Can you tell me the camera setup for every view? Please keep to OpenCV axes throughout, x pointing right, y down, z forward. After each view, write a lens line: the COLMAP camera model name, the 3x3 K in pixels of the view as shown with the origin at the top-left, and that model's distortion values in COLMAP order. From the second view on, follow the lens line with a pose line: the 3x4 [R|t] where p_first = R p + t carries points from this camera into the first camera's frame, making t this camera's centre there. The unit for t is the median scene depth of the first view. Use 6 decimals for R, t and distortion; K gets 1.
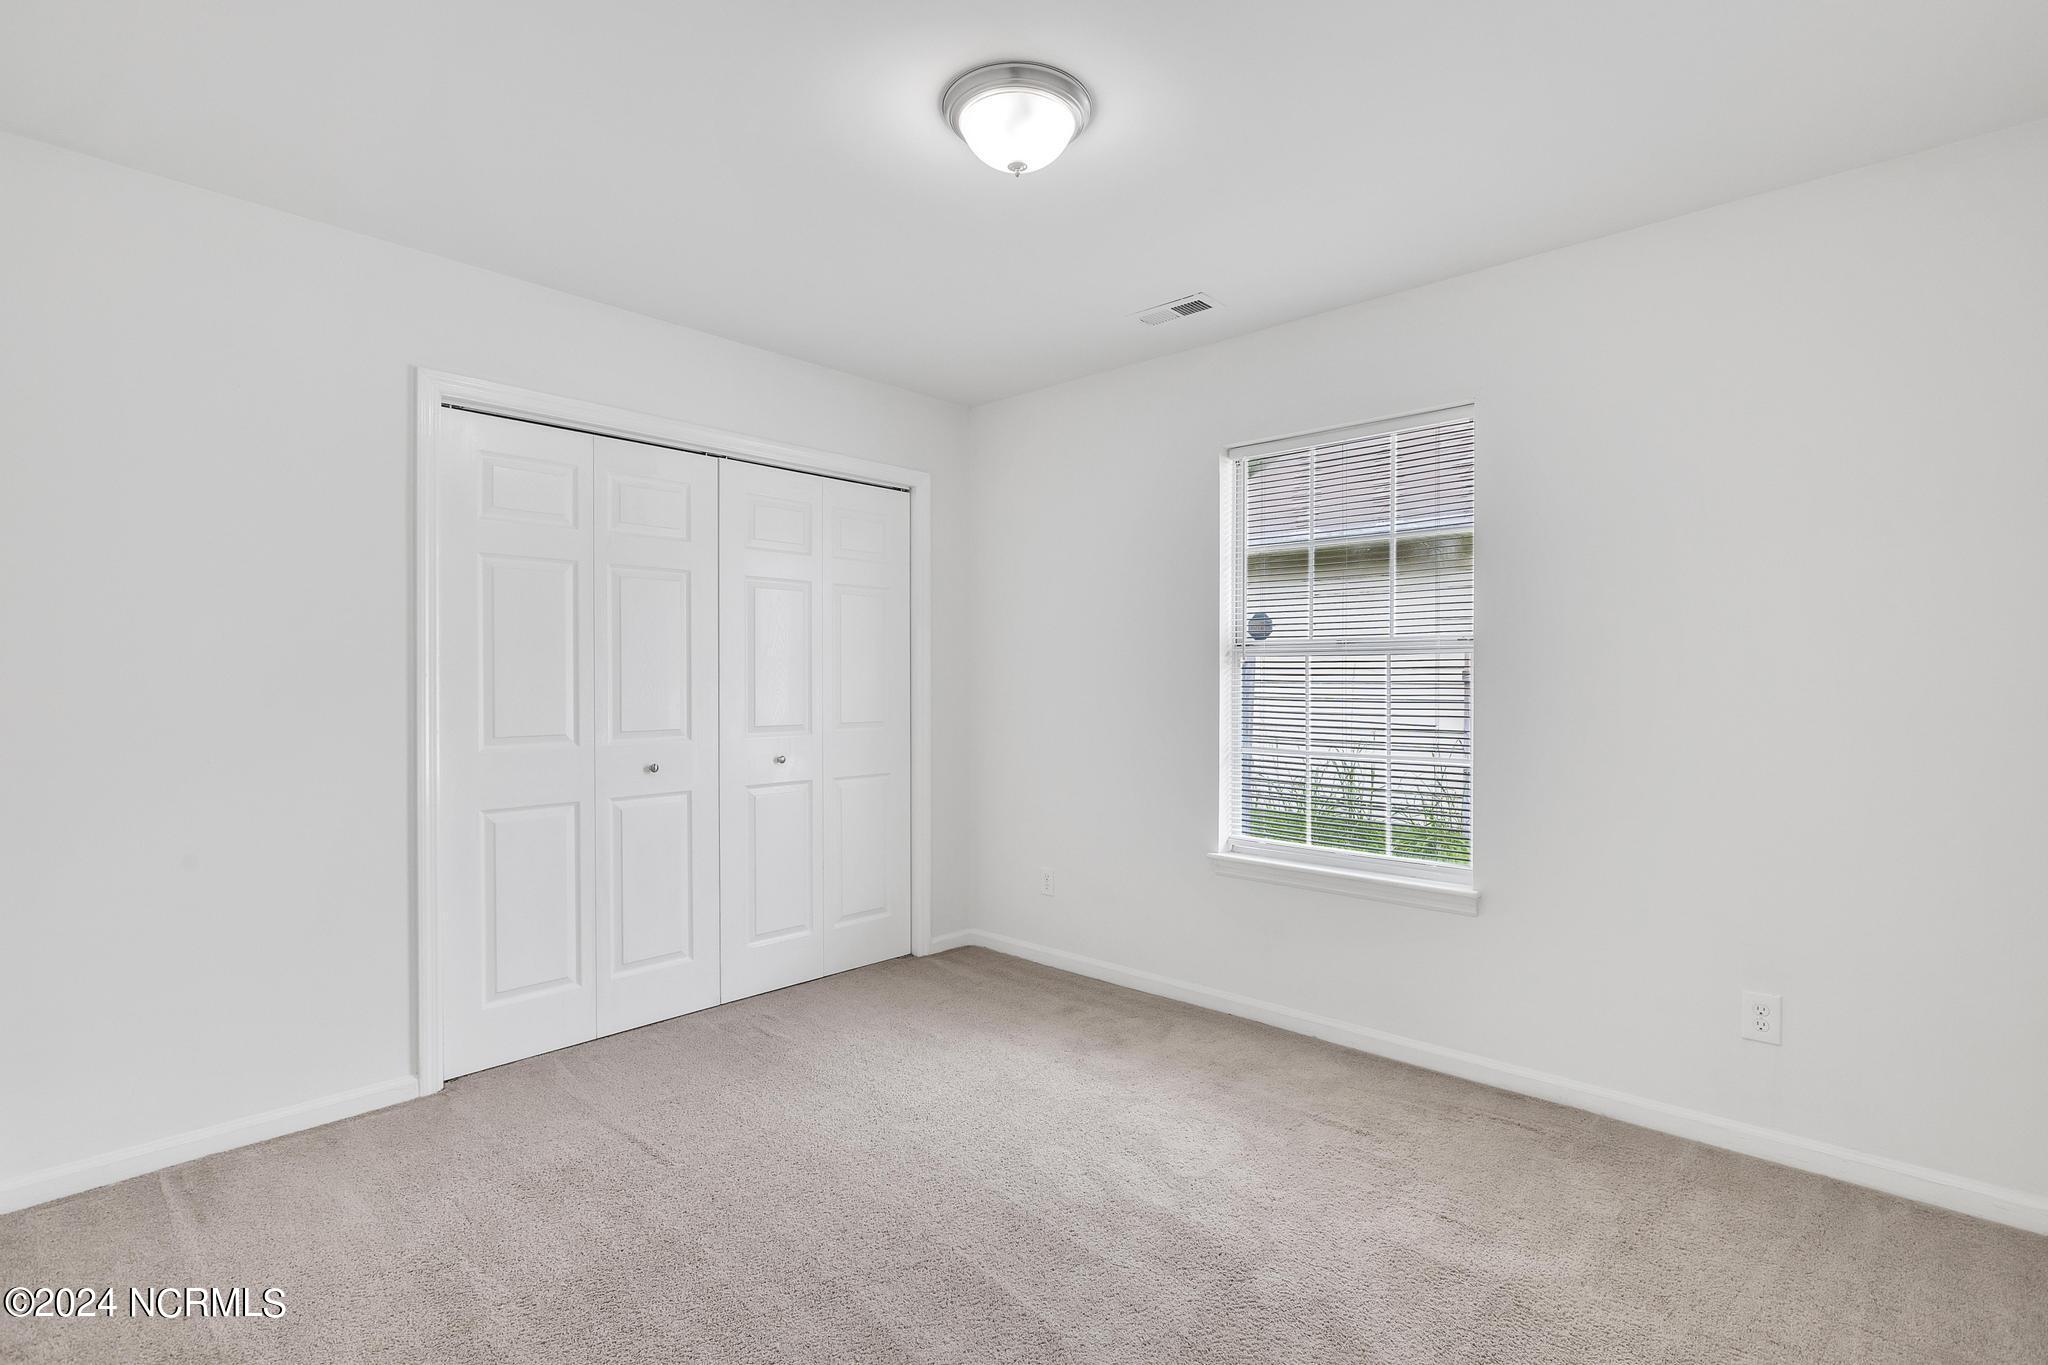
lens RADIAL K [[911.9, 0, 1013.3], [0, 911.9, 681.2], [0, 0, 1]] dist [0.001489, -0.002068]
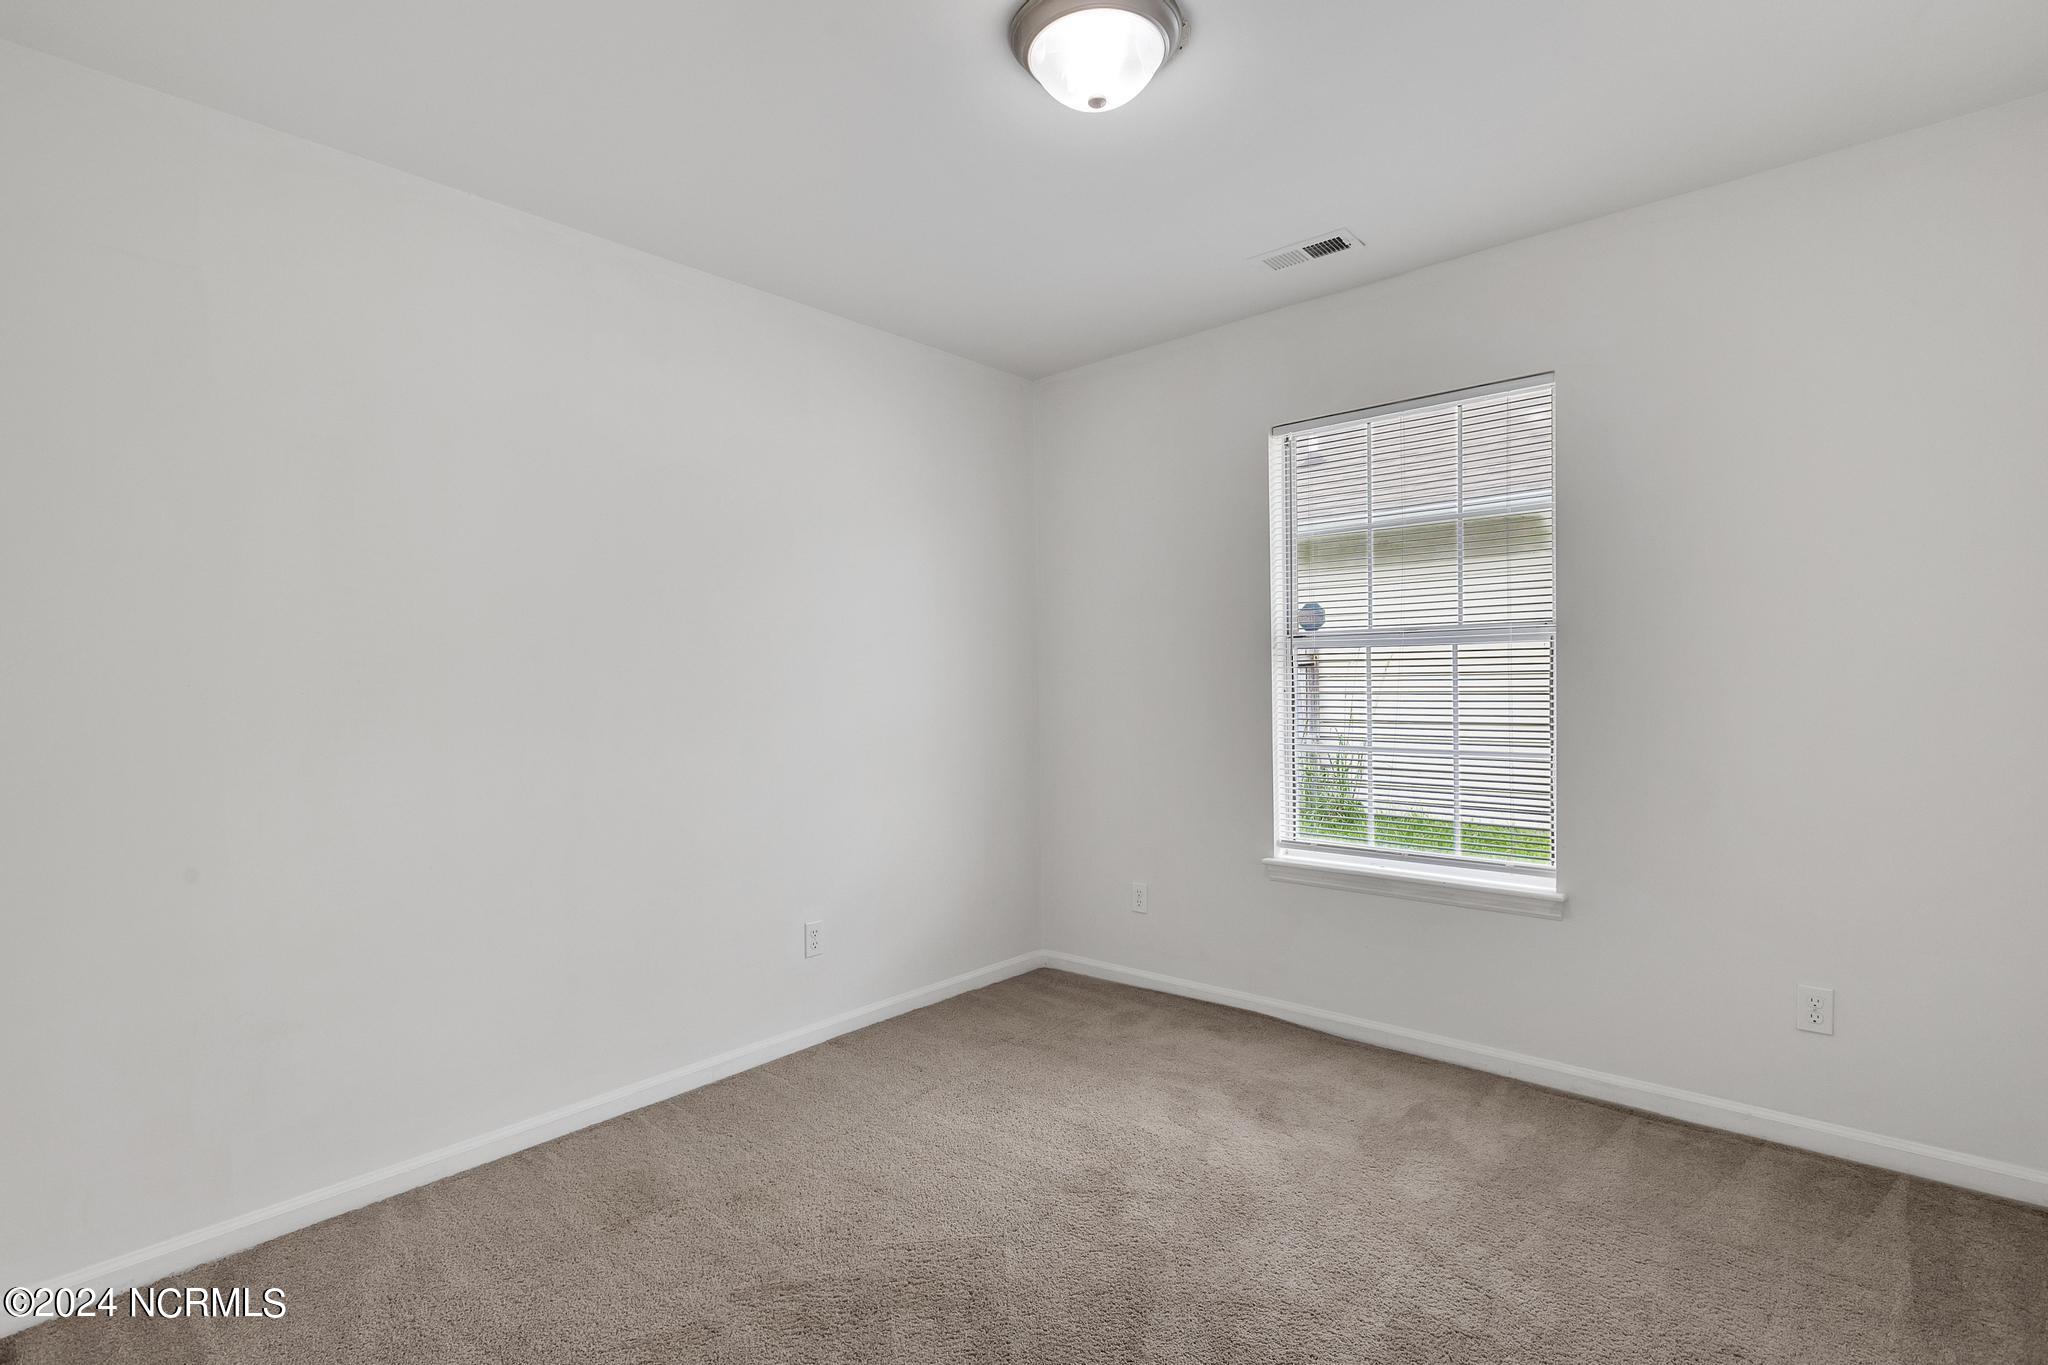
lens RADIAL K [[911.9, 0, 1038.0], [0, 911.9, 686.9], [0, 0, 1]] dist [0.001489, -0.002068]
pose [[0.998834, -0.014862, 0.045925, -0.070858], [0.014493, 0.999860, 0.008360, 0.001388], [-0.046043, -0.007684, 0.998910, 0.070991]]
